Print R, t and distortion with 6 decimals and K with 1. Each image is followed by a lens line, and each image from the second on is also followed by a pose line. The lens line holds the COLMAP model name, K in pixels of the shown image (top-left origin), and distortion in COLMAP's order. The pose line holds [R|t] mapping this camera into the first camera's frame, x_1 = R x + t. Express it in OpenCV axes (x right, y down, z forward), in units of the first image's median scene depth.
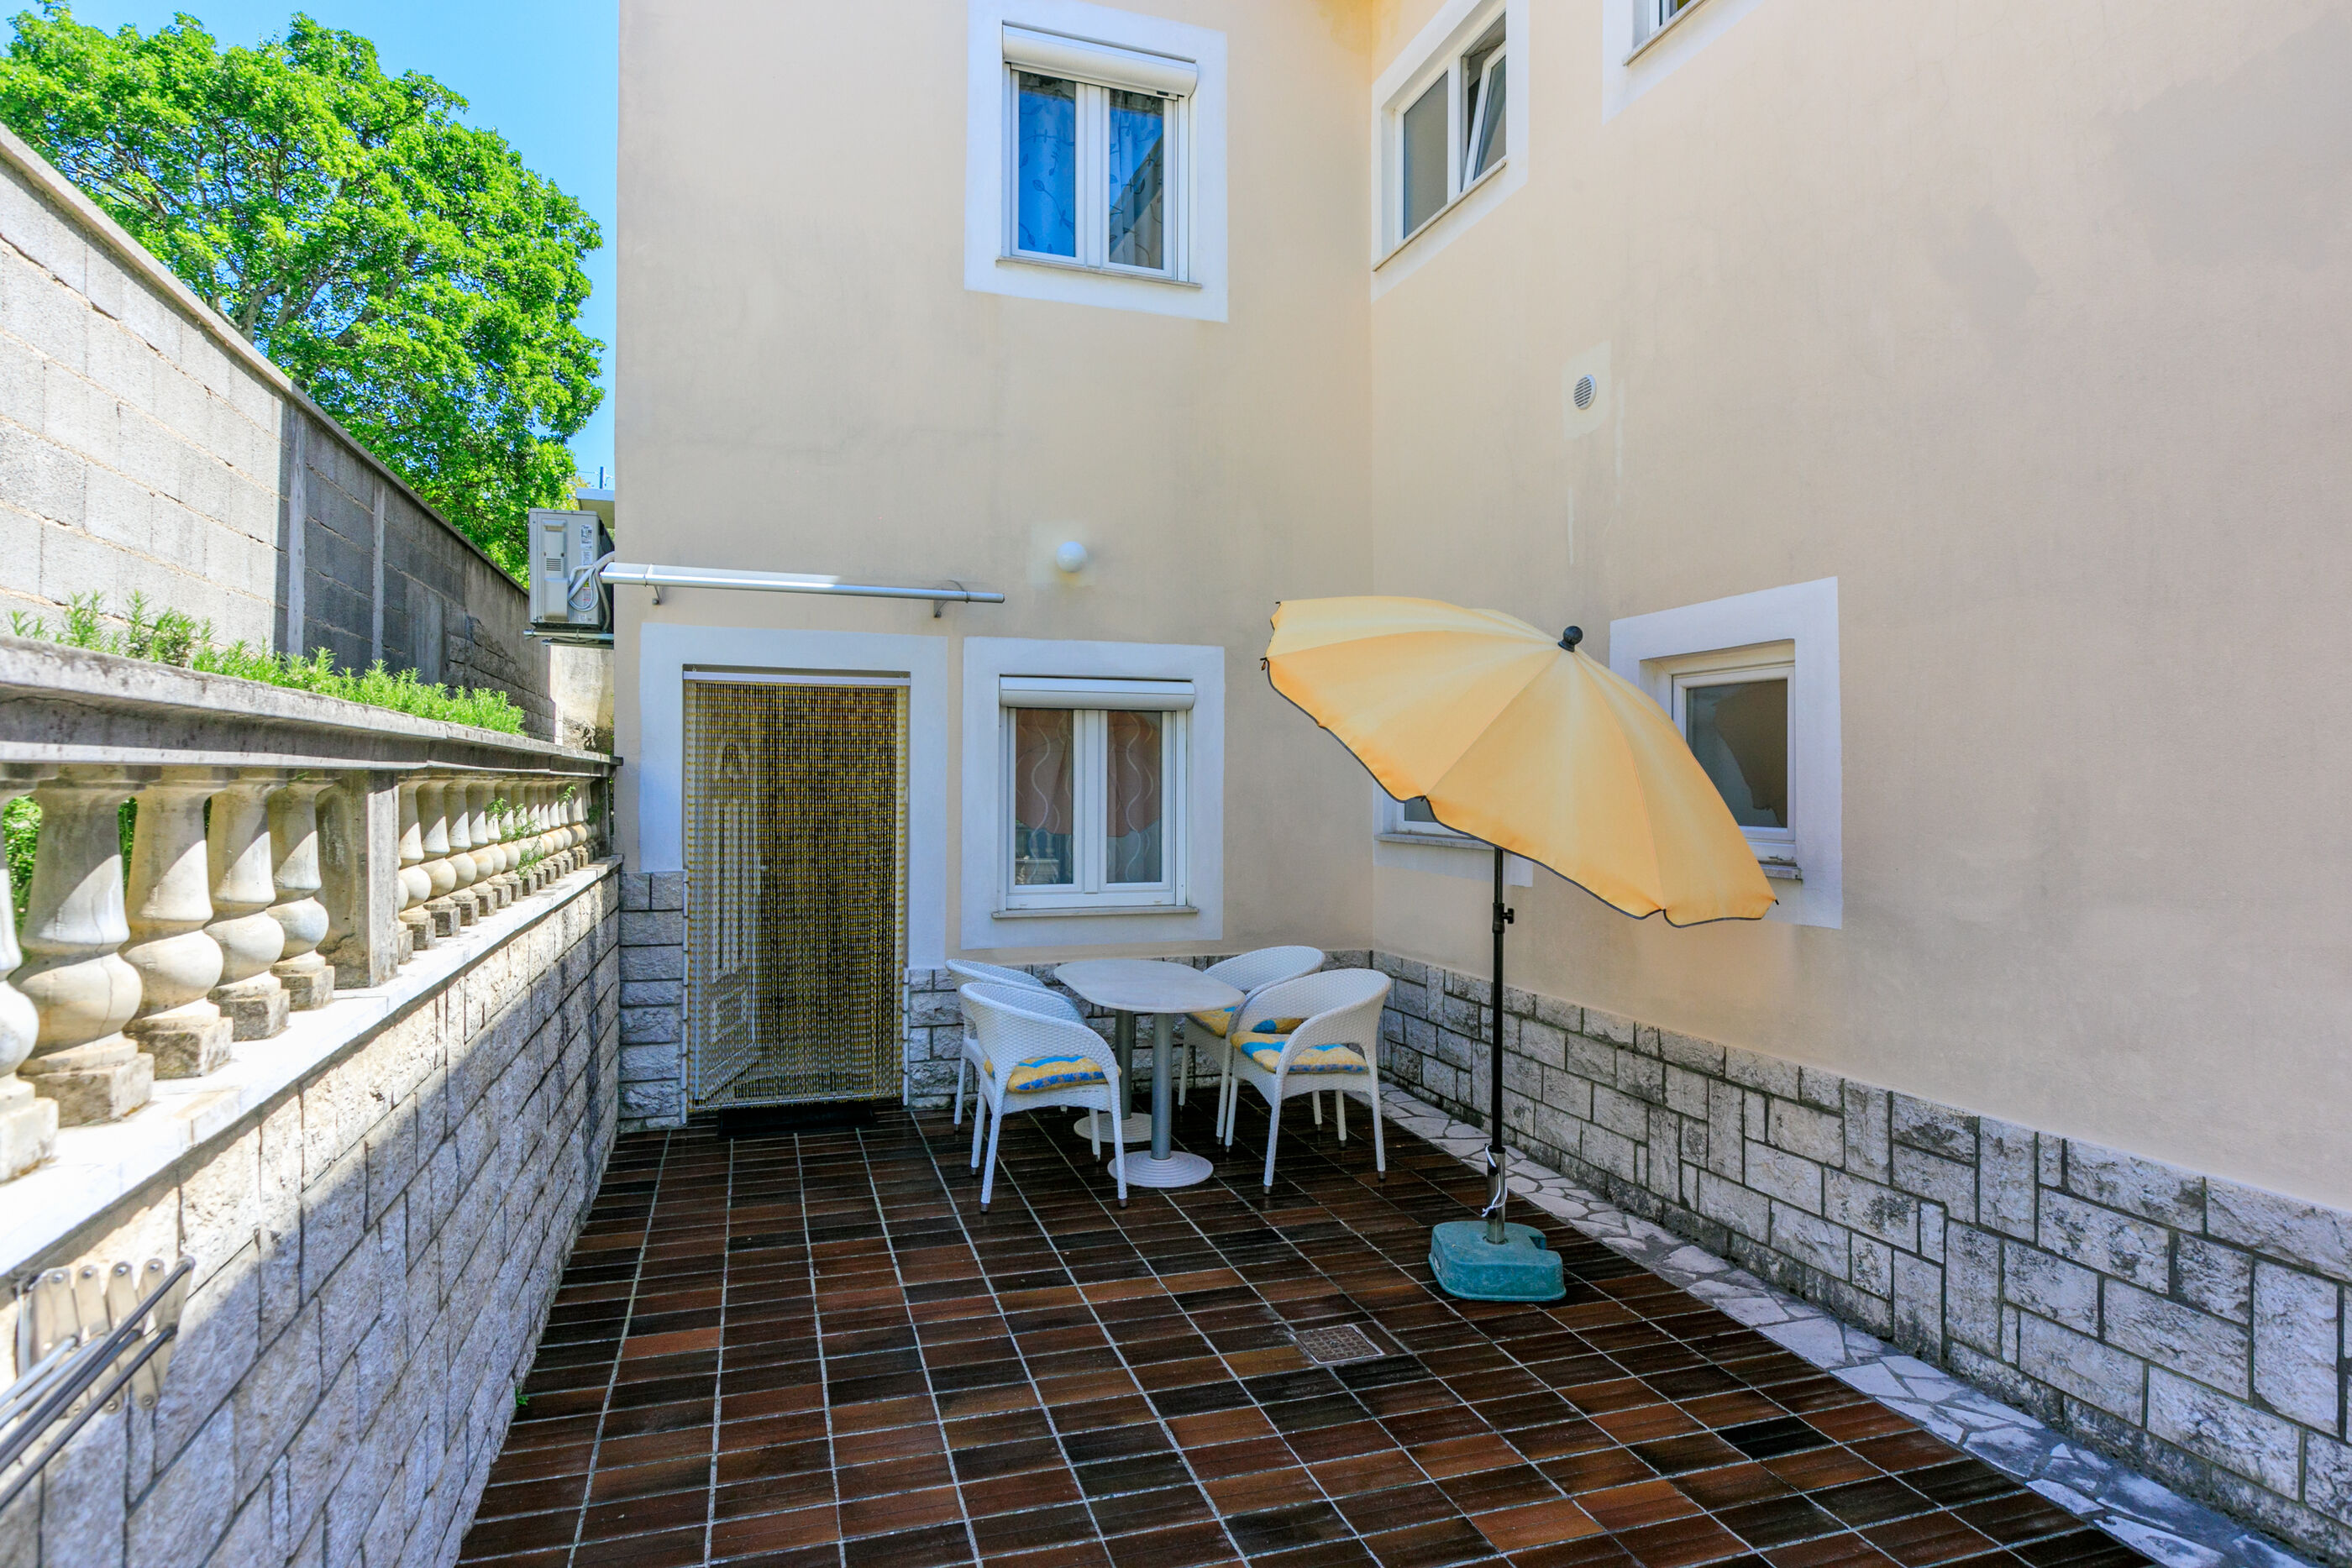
lens RADIAL K [[1307.3, 0, 1179.4], [0, 1307.3, 778.7], [0, 0, 1]] dist [-0.011322, 0.000721]
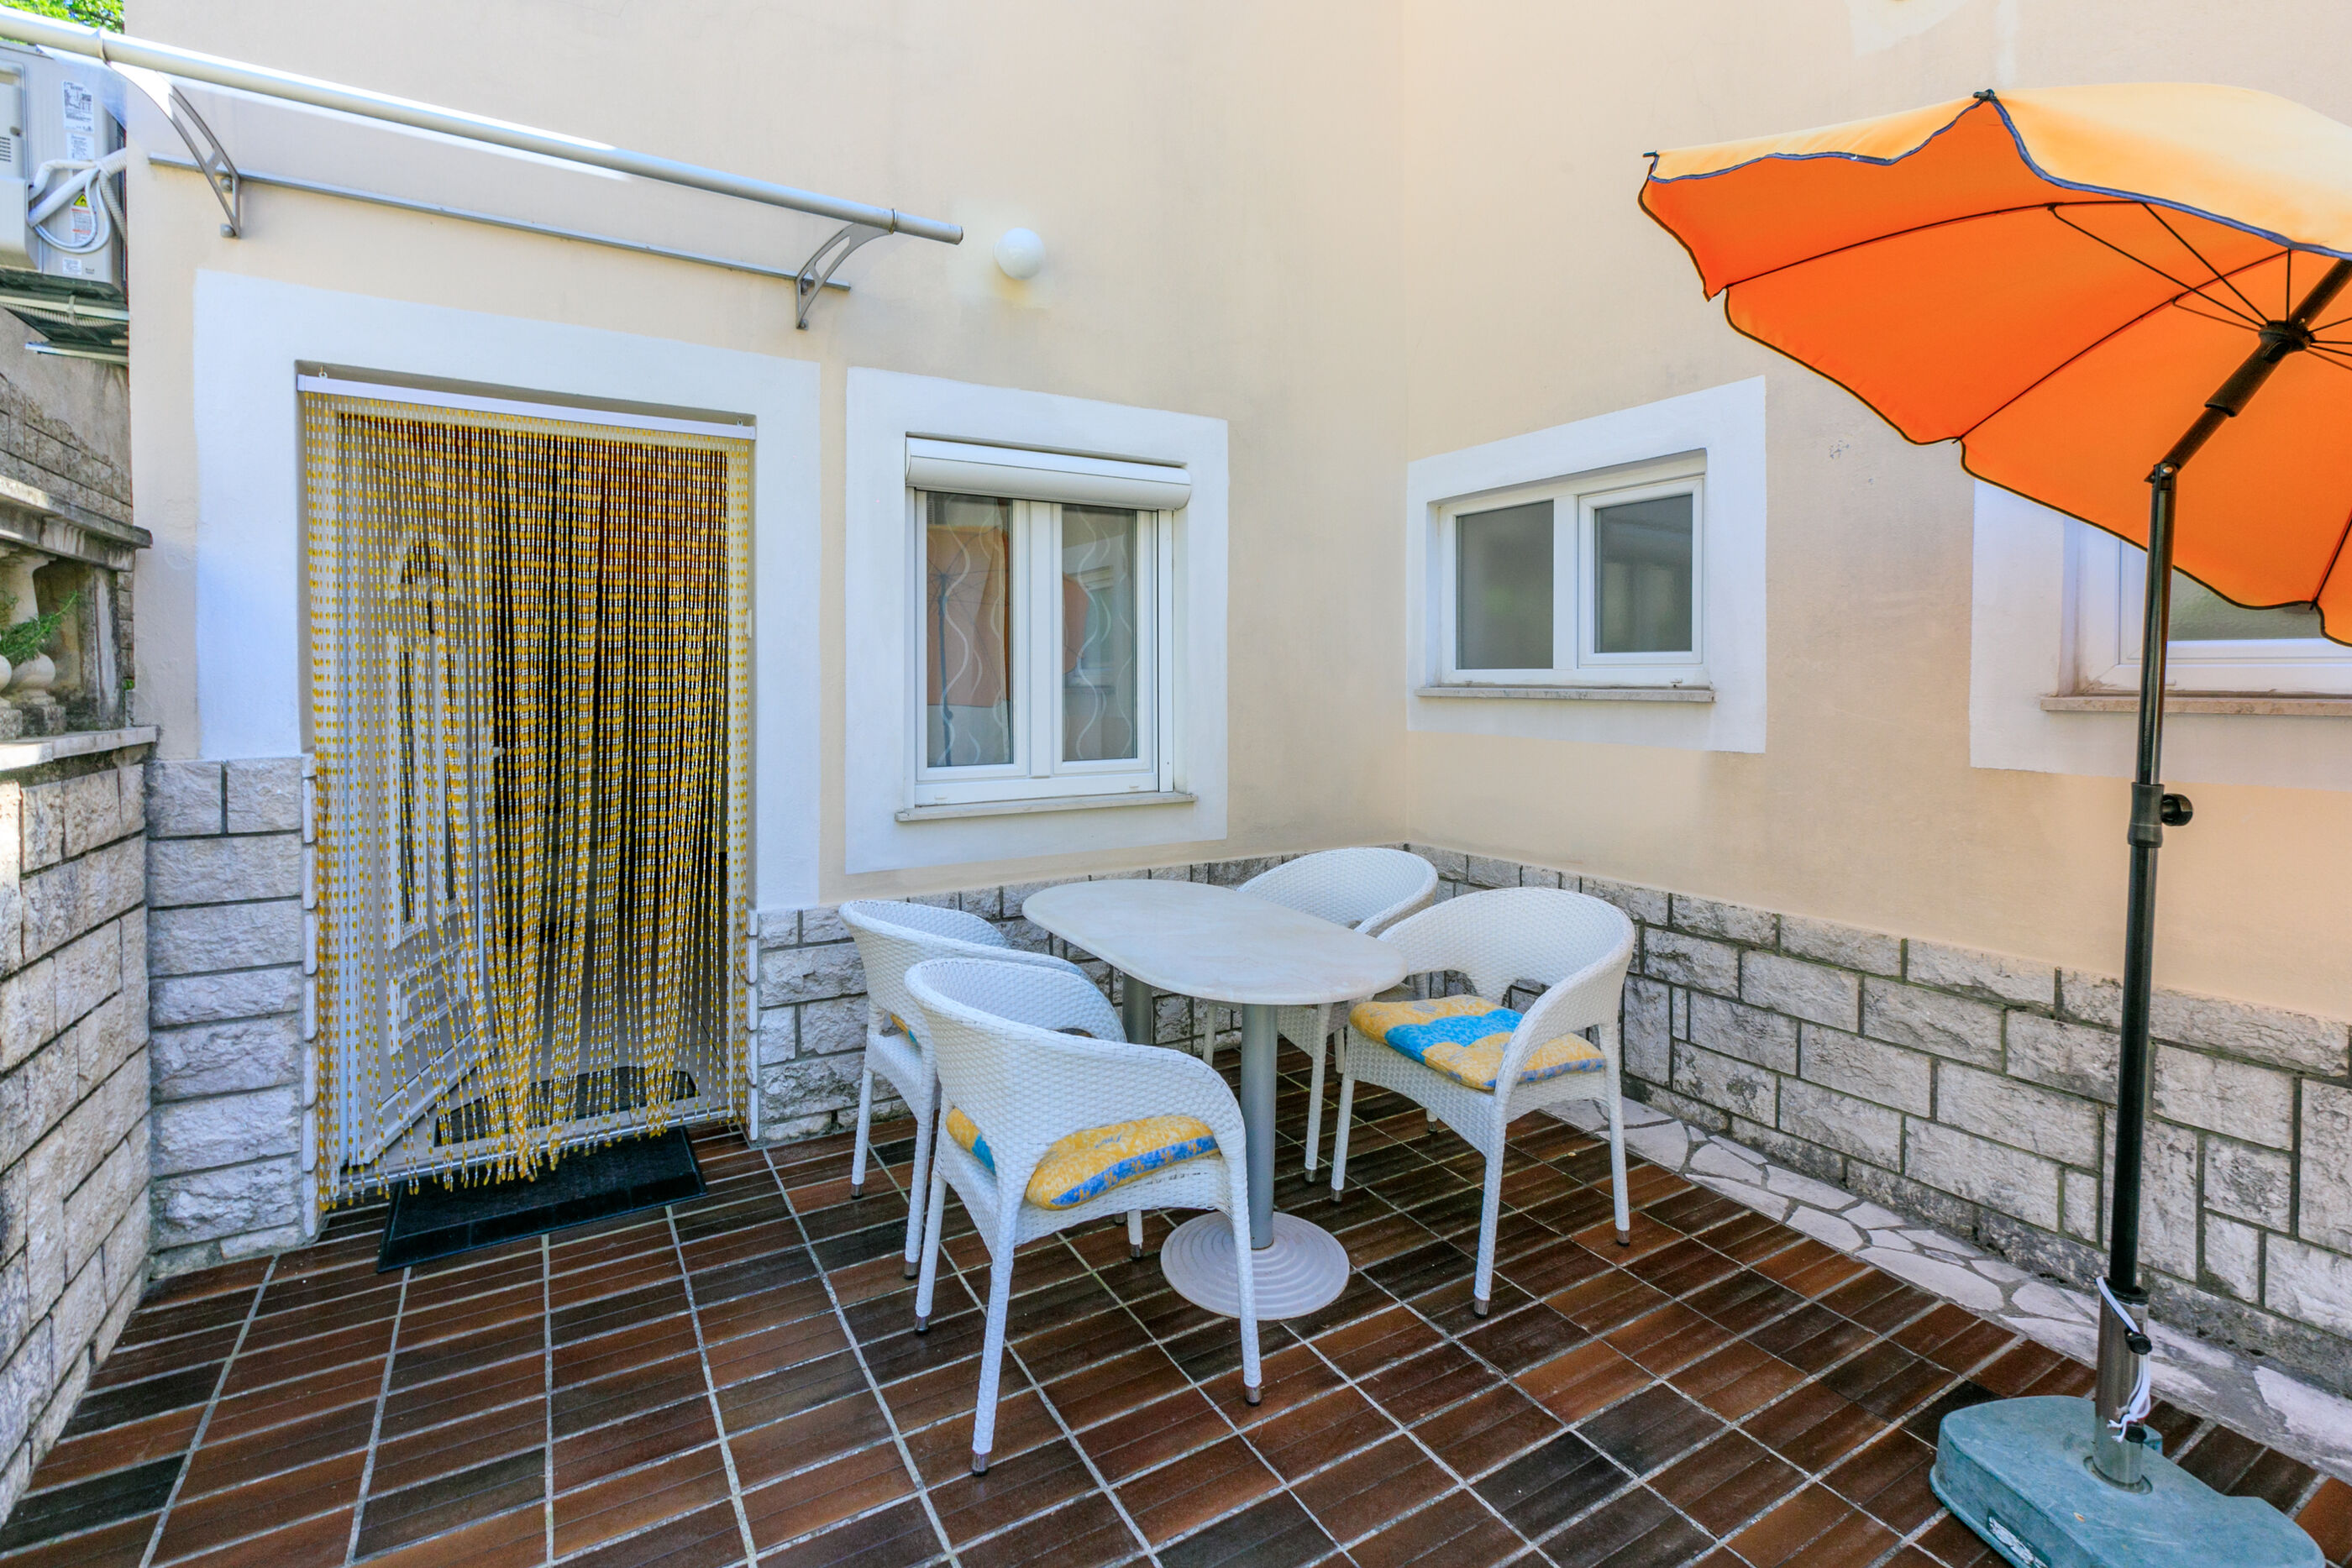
lens RADIAL K [[1061.2, 0, 1183.5], [0, 1061.2, 690.4], [0, 0, 1]] dist [0.002241, 0.000633]
pose [[0.972288, -0.006271, 0.233704, -0.137127], [0.002861, 0.999884, 0.014927, 0.039299], [-0.233771, -0.013845, 0.972193, 0.507801]]
